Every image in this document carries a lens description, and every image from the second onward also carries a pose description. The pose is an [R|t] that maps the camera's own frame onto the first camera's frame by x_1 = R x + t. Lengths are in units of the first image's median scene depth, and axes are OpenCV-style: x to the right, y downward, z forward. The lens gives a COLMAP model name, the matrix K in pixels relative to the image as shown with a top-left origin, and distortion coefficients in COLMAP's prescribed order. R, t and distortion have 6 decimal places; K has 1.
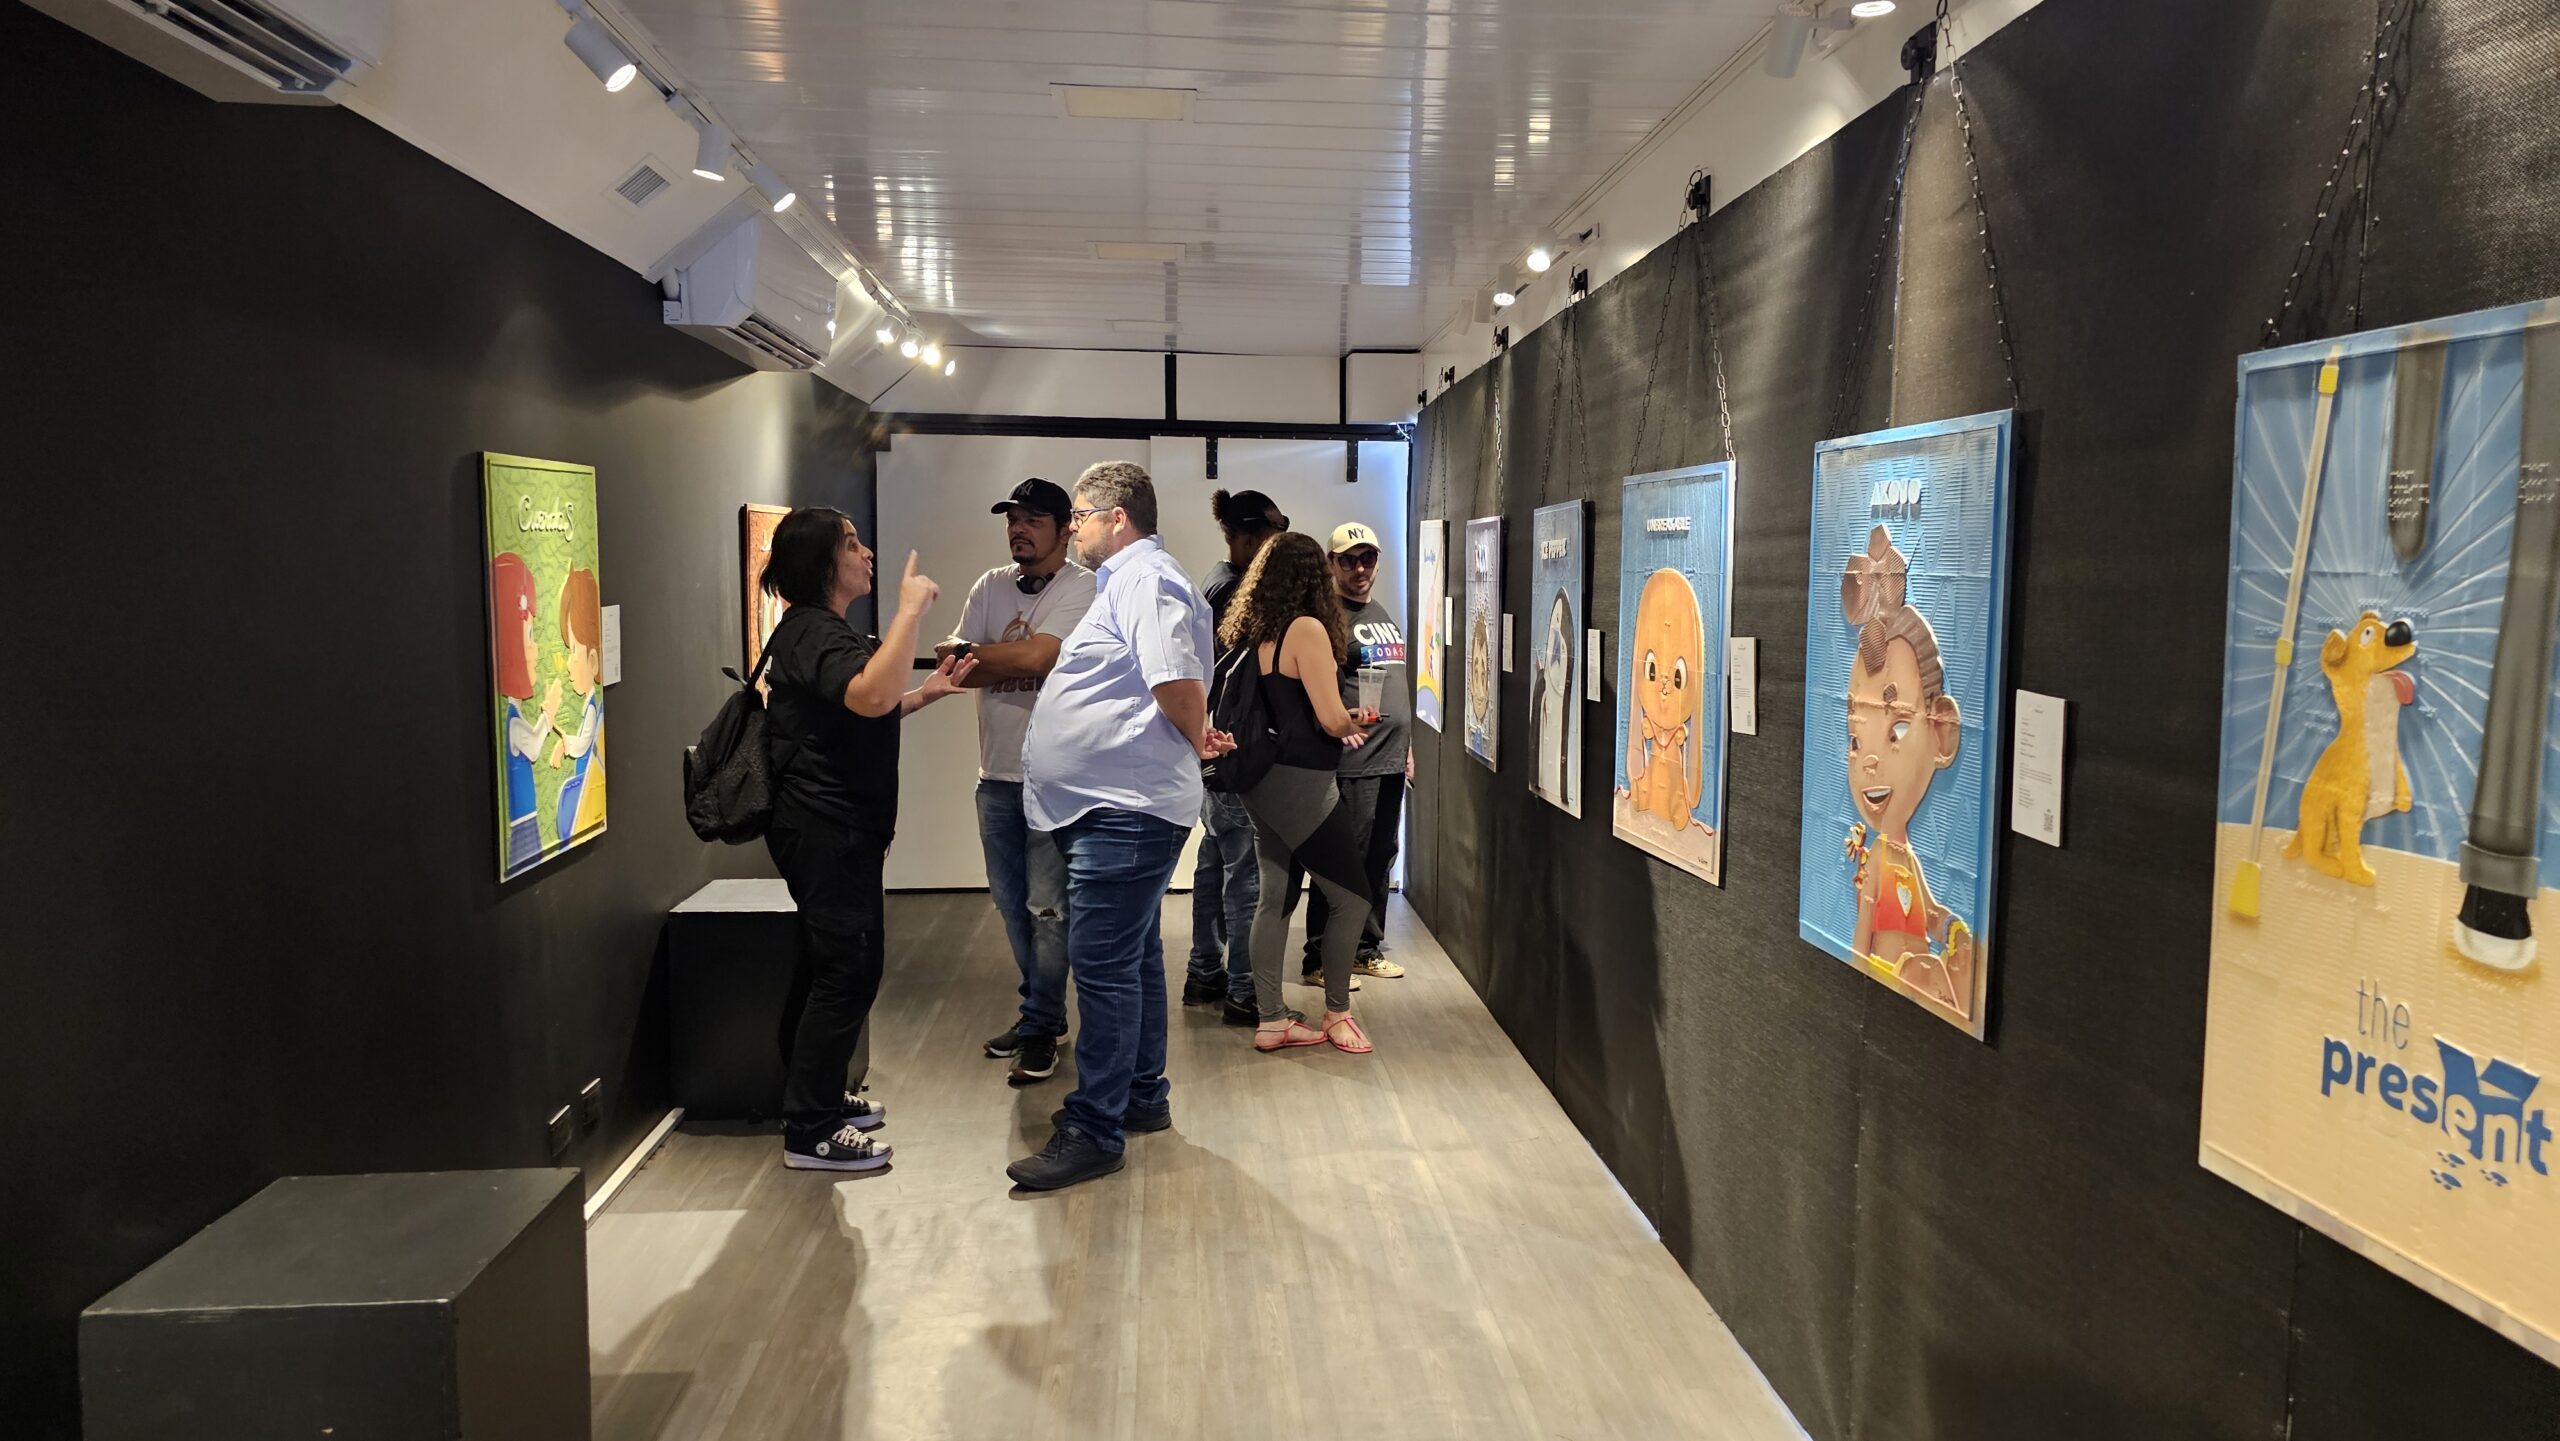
lens RADIAL K [[1695.2, 0, 1324.0], [0, 1695.2, 694.2], [0, 0, 1]] dist [0.071569, -0.066858]
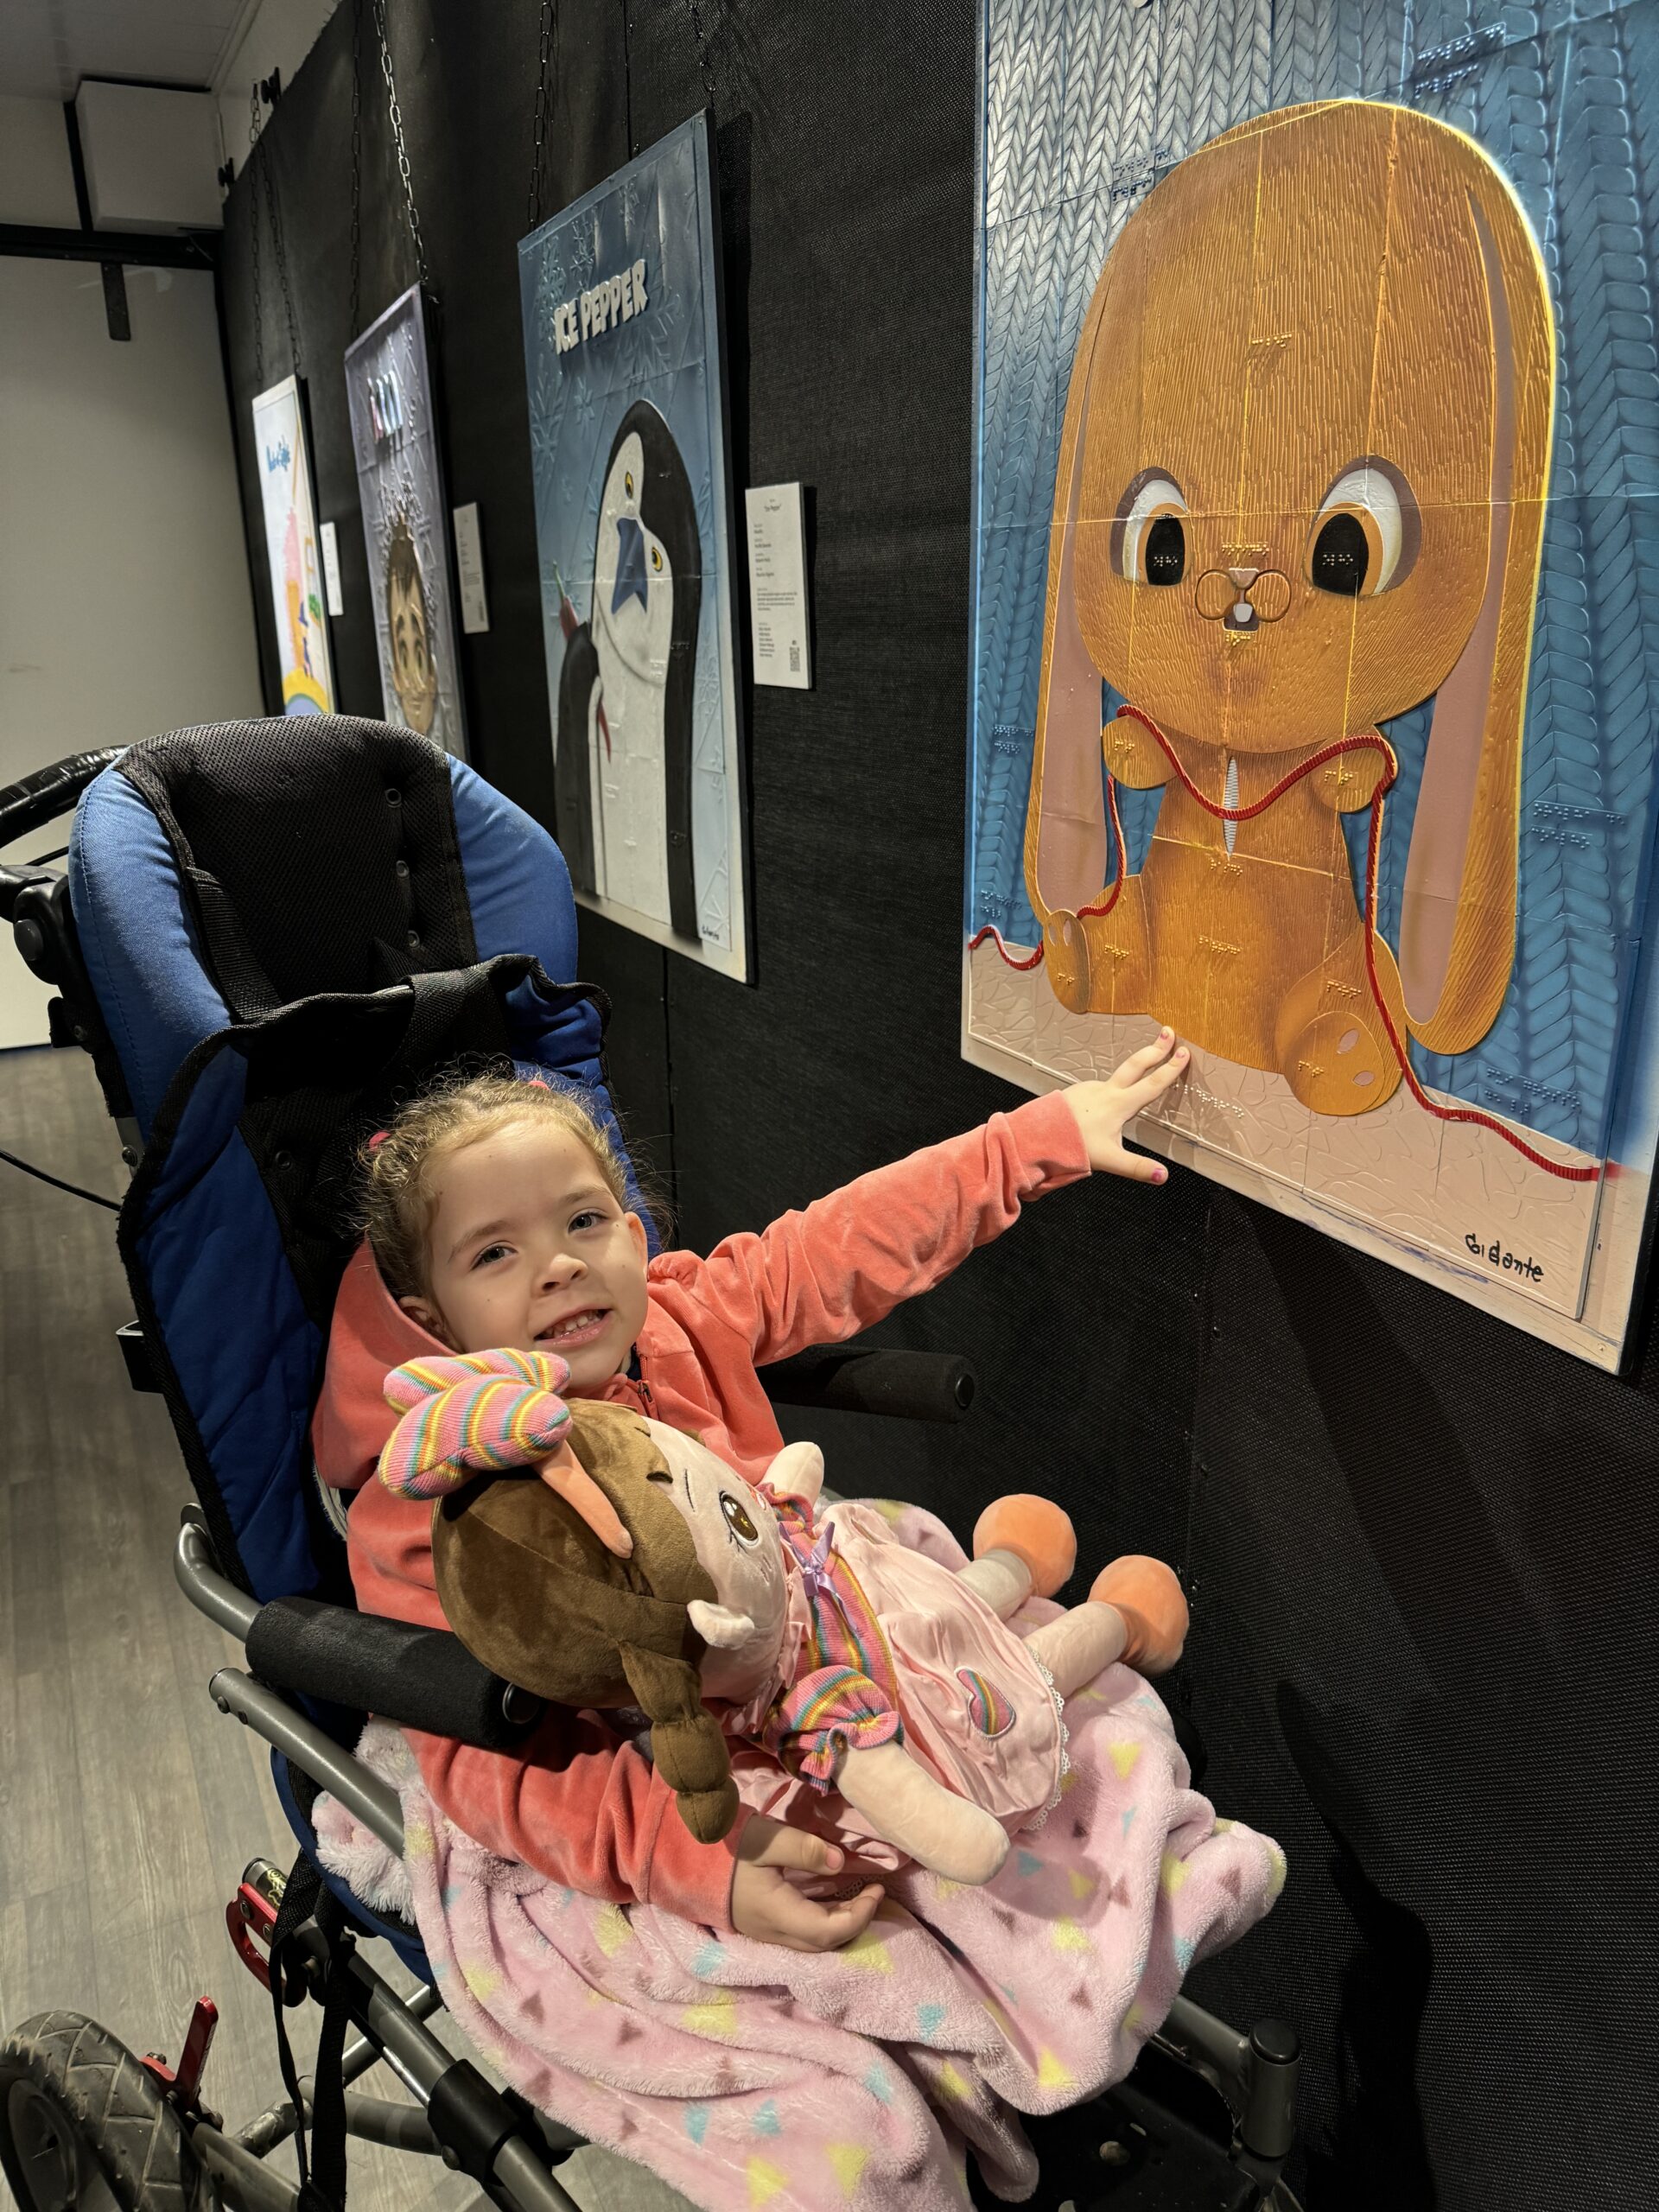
lens RADIAL K [[1536.9, 0, 828.3], [0, 1536.9, 1075.1], [0, 0, 1]] dist [0.055951, -0.074029]
pose [[0.925585, -0.136513, 0.353066, 0.040994], [0.050552, 0.968930, 0.242113, 0.006589], [-0.375148, -0.206248, 0.903729, 0.817299]]
